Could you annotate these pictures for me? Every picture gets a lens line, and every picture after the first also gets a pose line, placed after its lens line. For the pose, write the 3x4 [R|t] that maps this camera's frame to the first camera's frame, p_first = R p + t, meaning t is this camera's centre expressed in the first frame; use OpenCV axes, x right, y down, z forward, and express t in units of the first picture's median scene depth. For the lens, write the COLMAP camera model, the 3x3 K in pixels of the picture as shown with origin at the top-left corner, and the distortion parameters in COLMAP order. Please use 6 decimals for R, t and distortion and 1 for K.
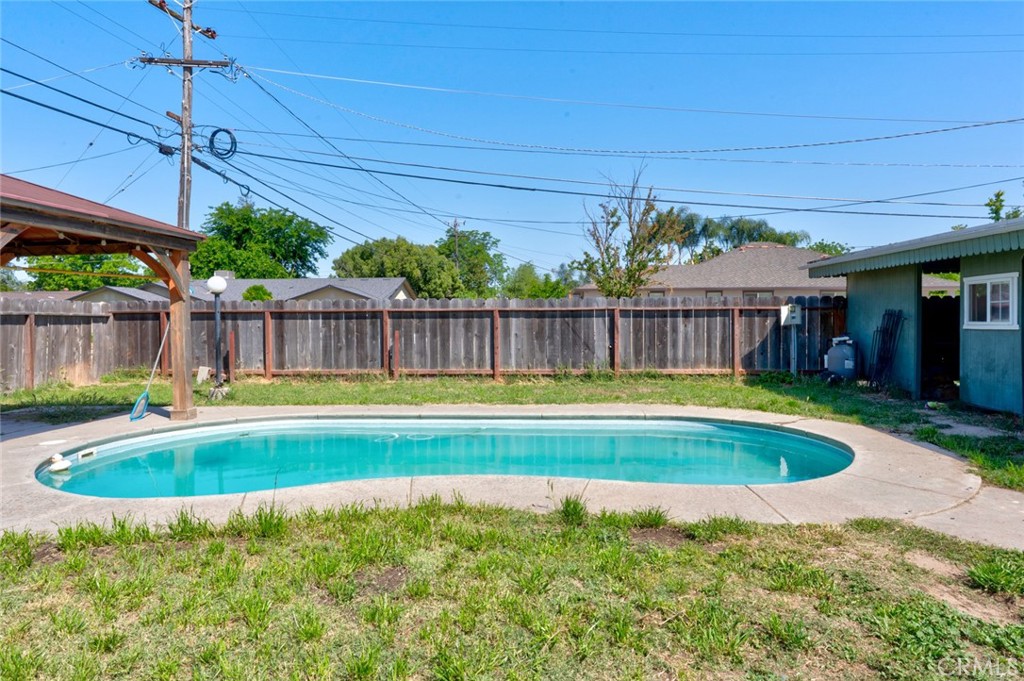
lens RADIAL K [[645.6, 0, 513.9], [0, 645.6, 334.6], [0, 0, 1]] dist [-0.001217, -0.001096]
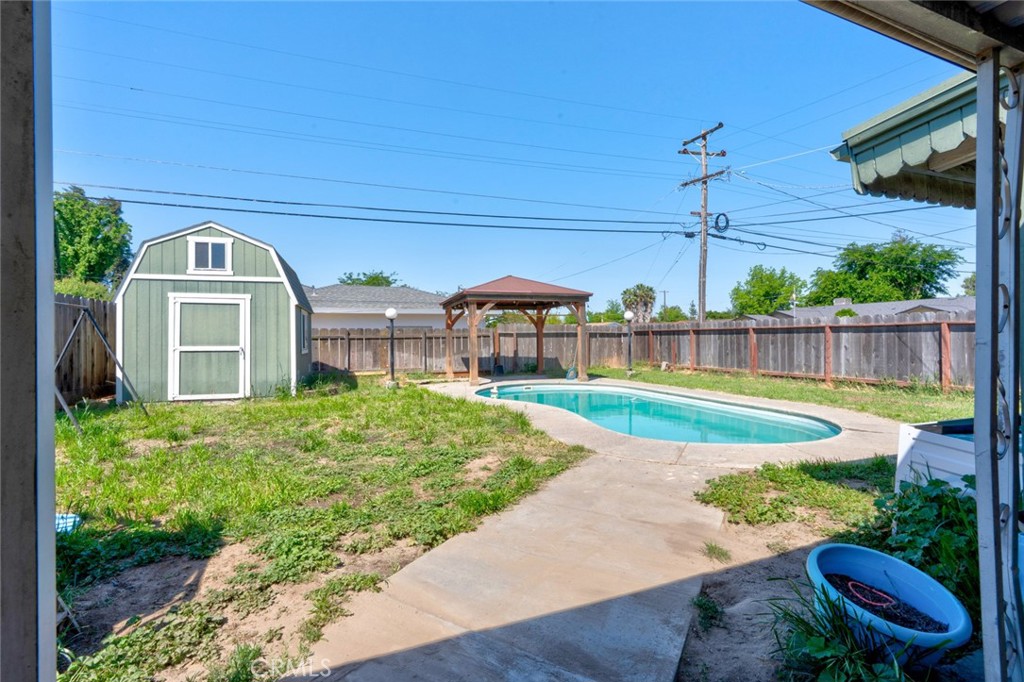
lens RADIAL K [[473.7, 0, 514.3], [0, 473.7, 340.1], [0, 0, 1]] dist [0.003526, 0.000390]
pose [[0.409362, 0.007378, -0.912342, 0.530708], [-0.022825, 0.999737, -0.002156, 0.003060], [0.912087, 0.021707, 0.409423, 0.102988]]
